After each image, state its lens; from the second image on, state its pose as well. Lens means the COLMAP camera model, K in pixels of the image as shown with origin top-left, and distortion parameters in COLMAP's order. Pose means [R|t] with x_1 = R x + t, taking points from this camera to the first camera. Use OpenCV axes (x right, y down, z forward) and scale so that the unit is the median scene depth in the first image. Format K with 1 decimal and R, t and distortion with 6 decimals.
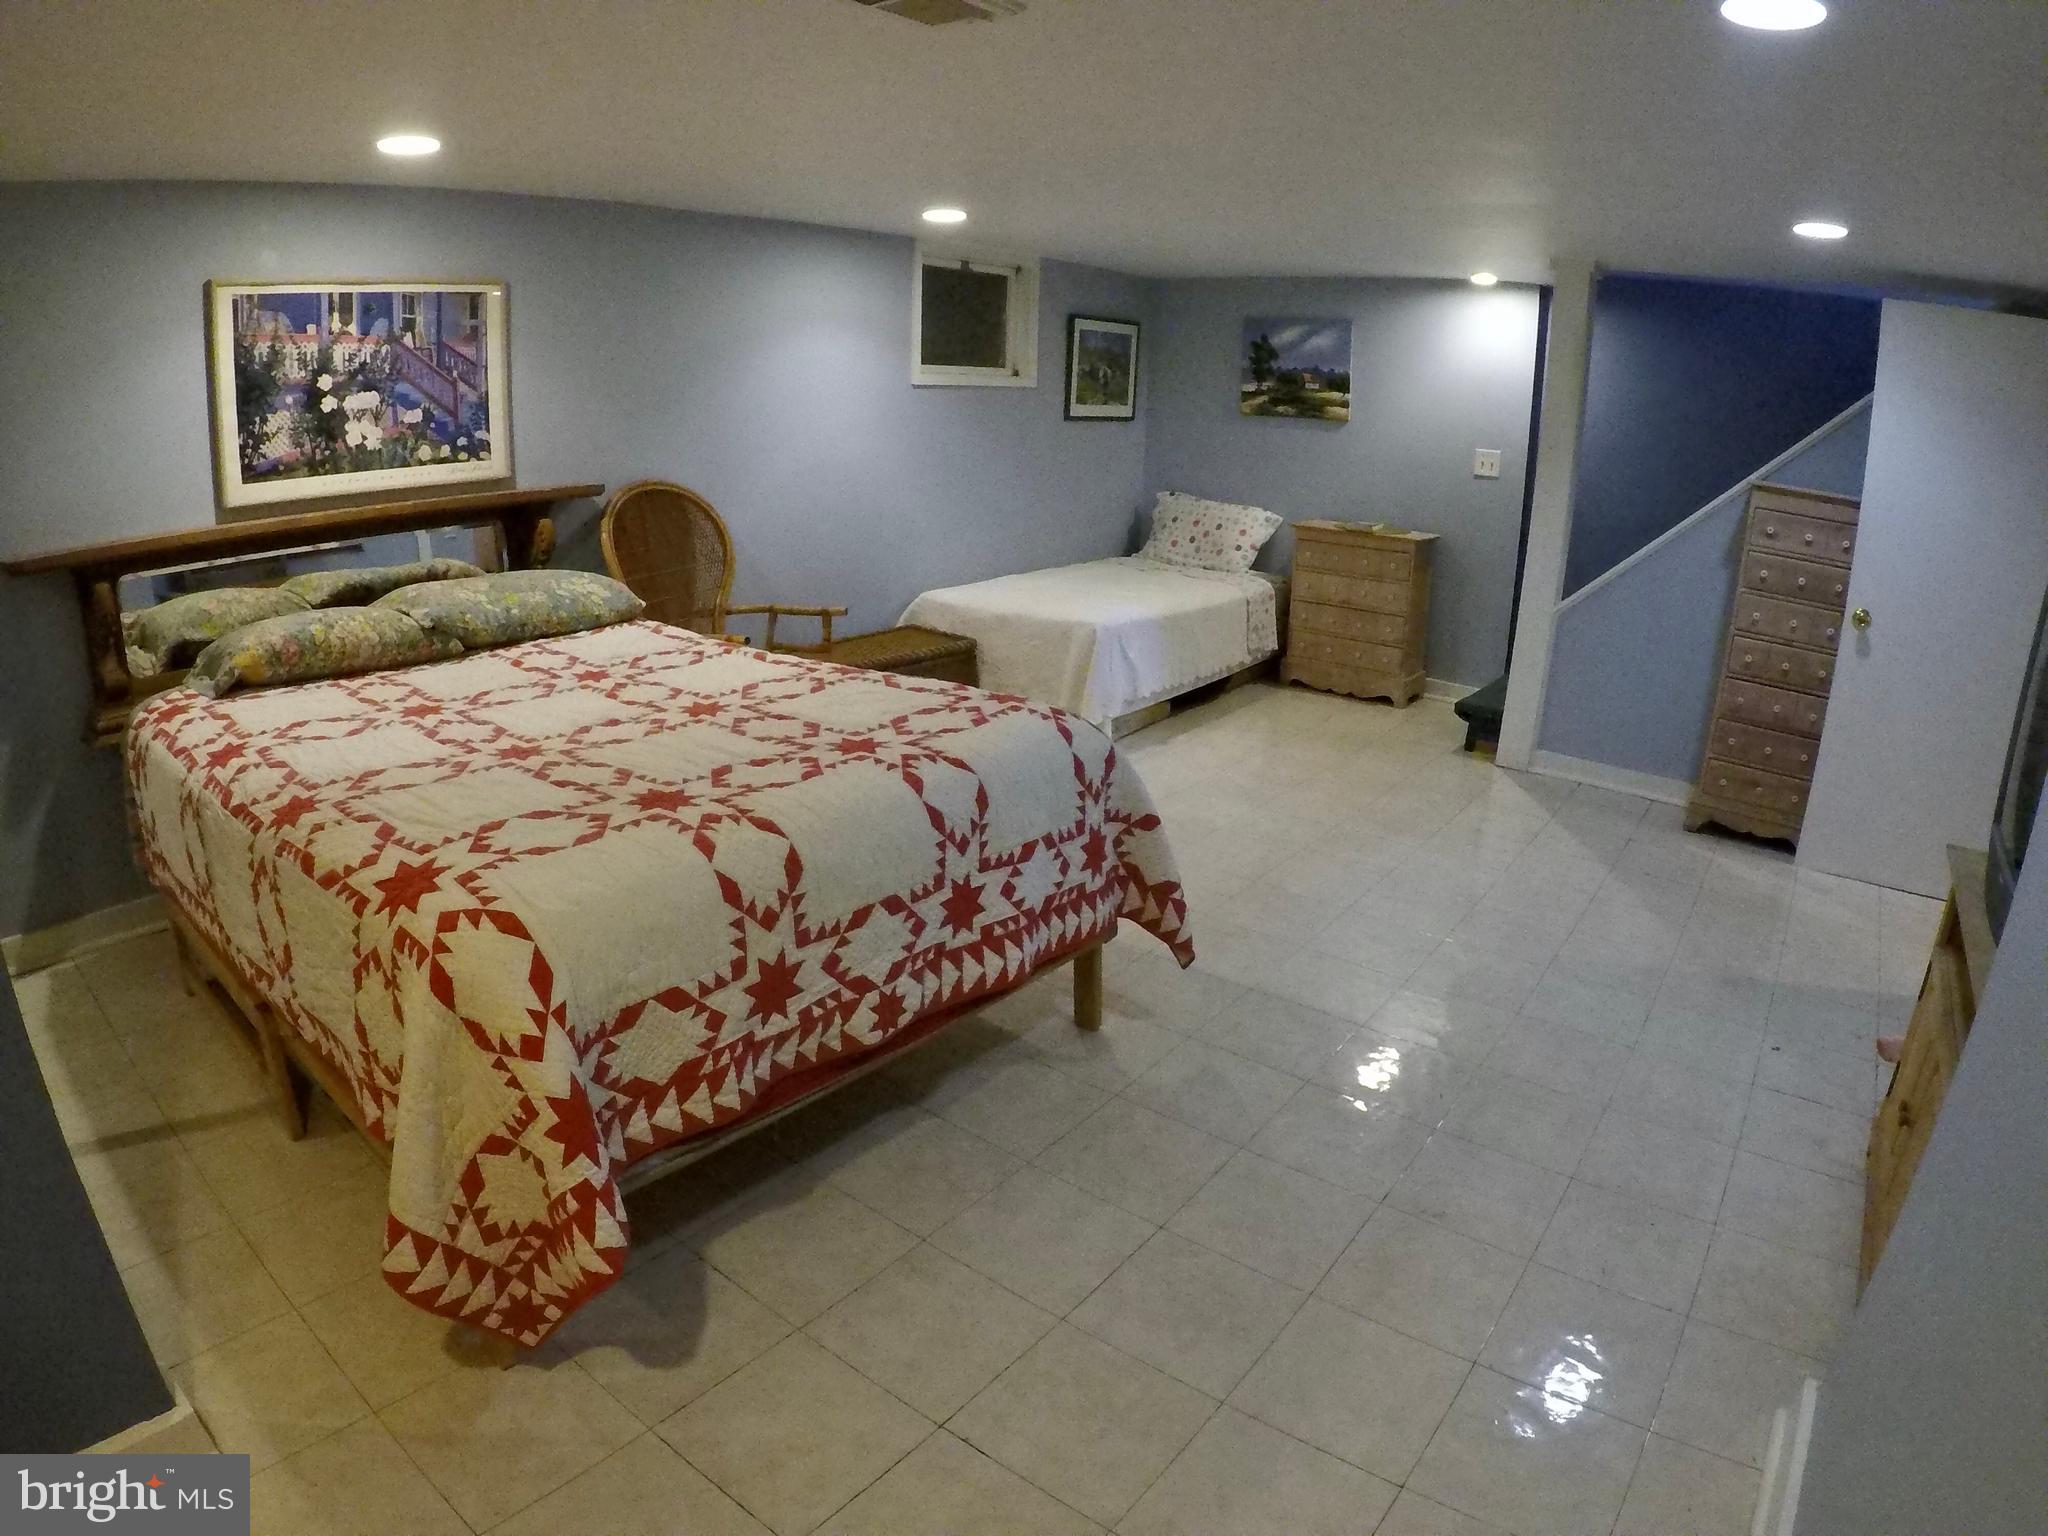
lens RADIAL K [[1198.2, 0, 1024.0], [0, 1198.2, 768.0], [0, 0, 1]] dist [-0.245855, 0.069584]
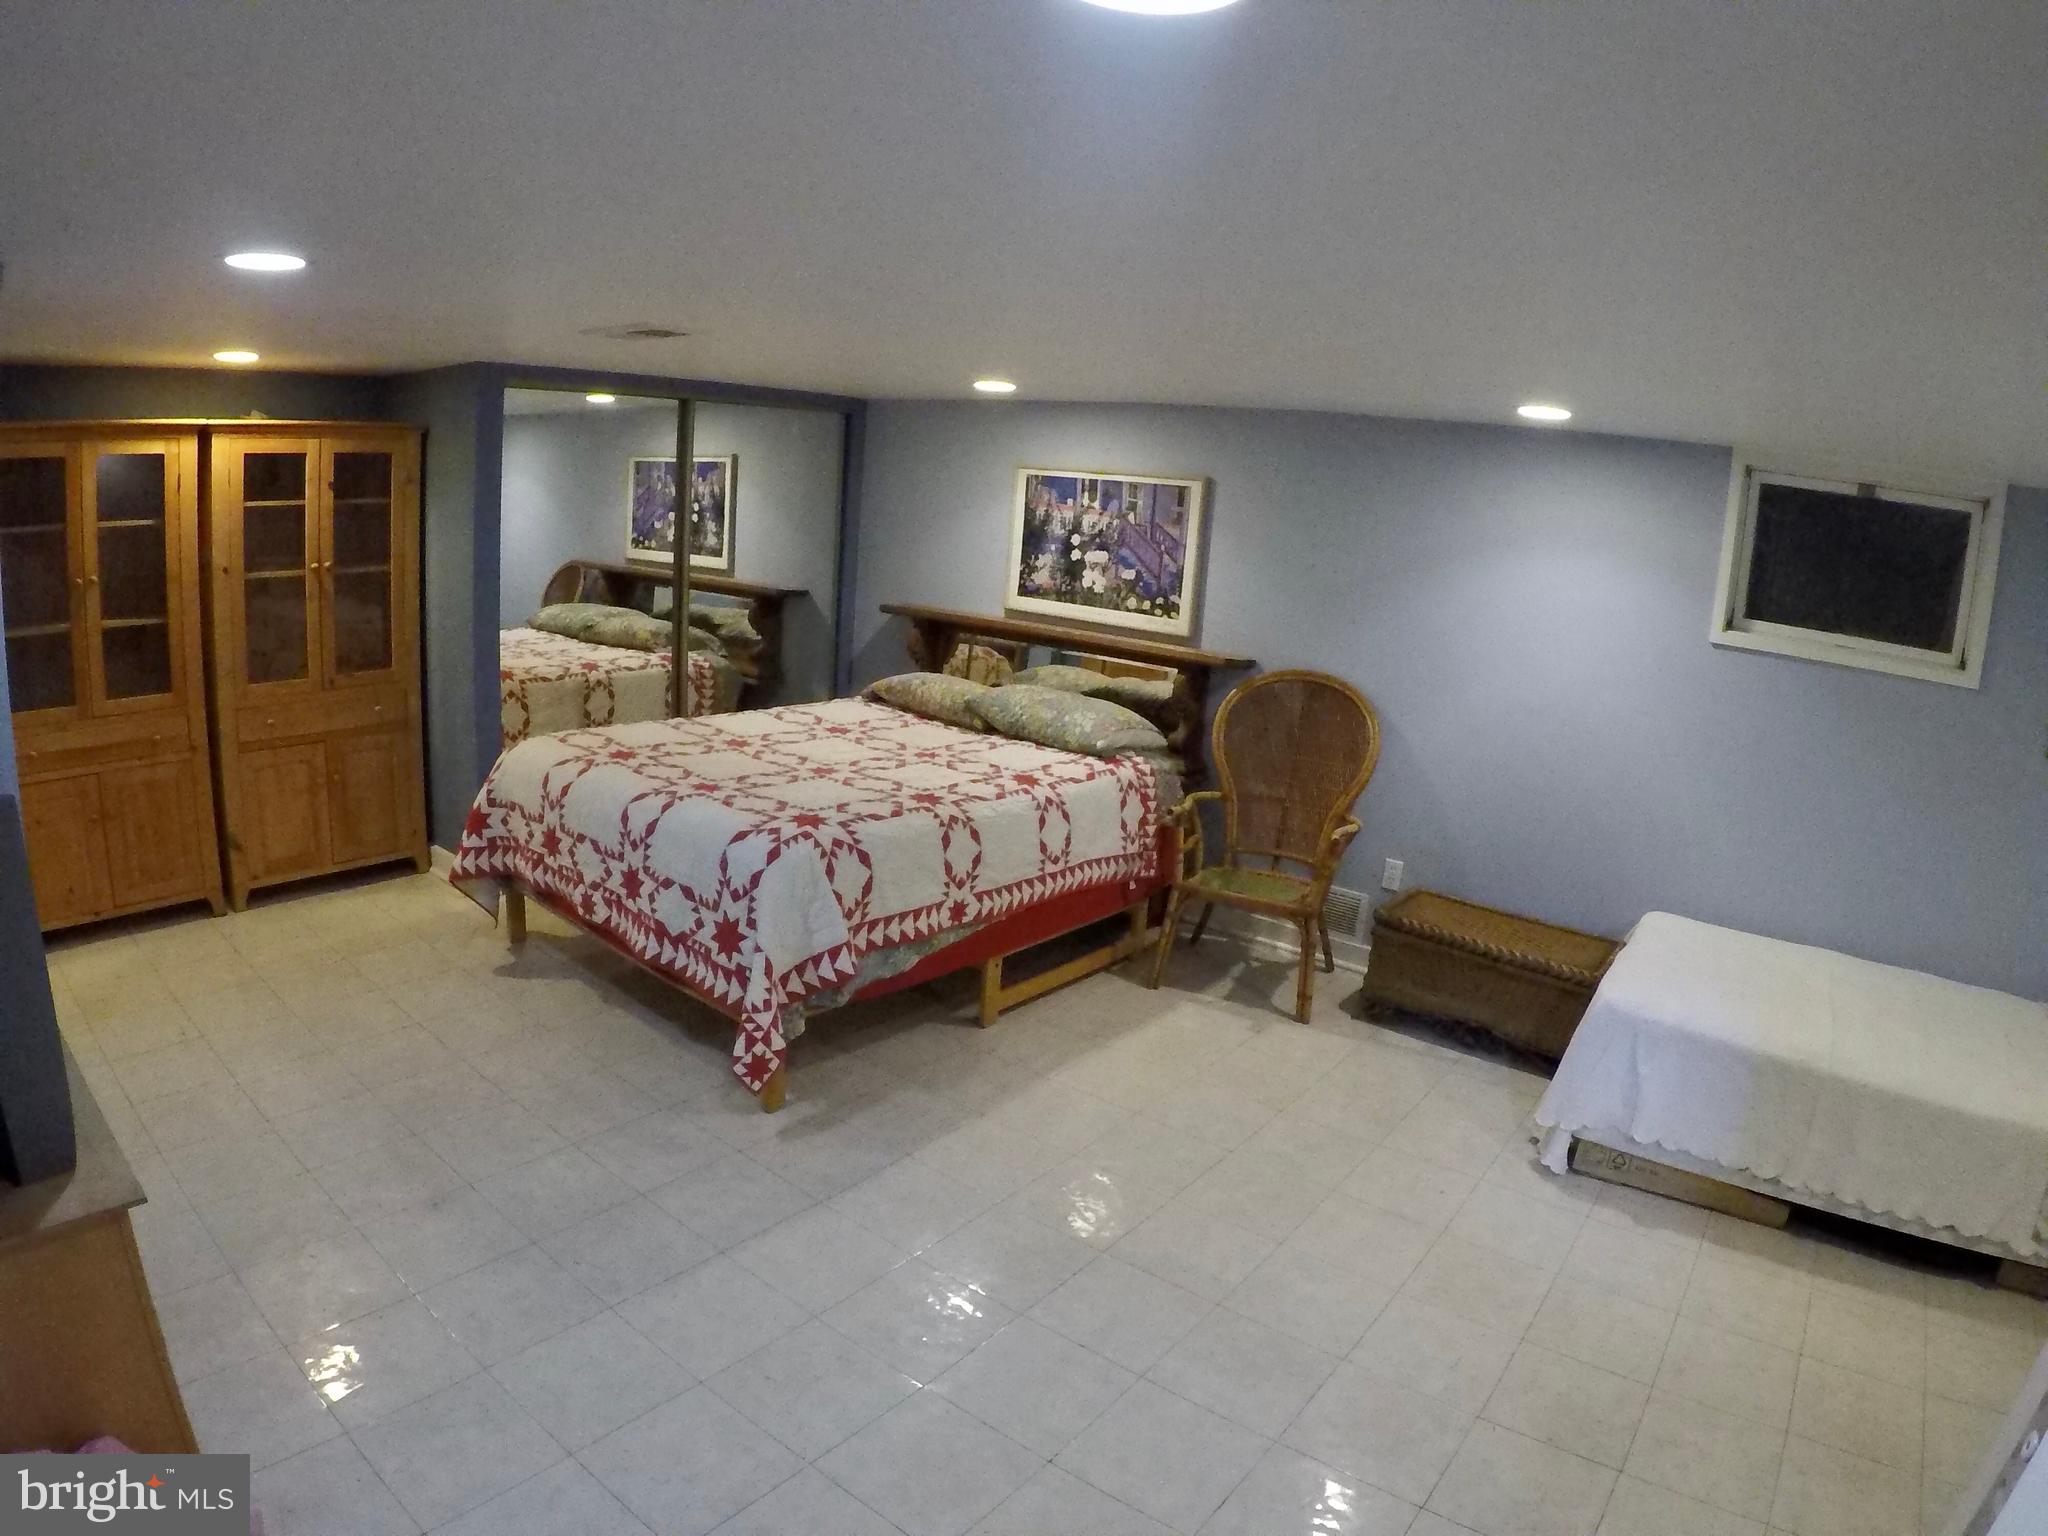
lens RADIAL K [[1198.2, 0, 1024.0], [0, 1198.2, 768.0], [0, 0, 1]] dist [-0.245855, 0.069584]
pose [[0.009716, 0.196901, -0.980375, 0.969197], [-0.382799, 0.906470, 0.178264, -0.334046], [0.923781, 0.373554, 0.084181, 0.888585]]
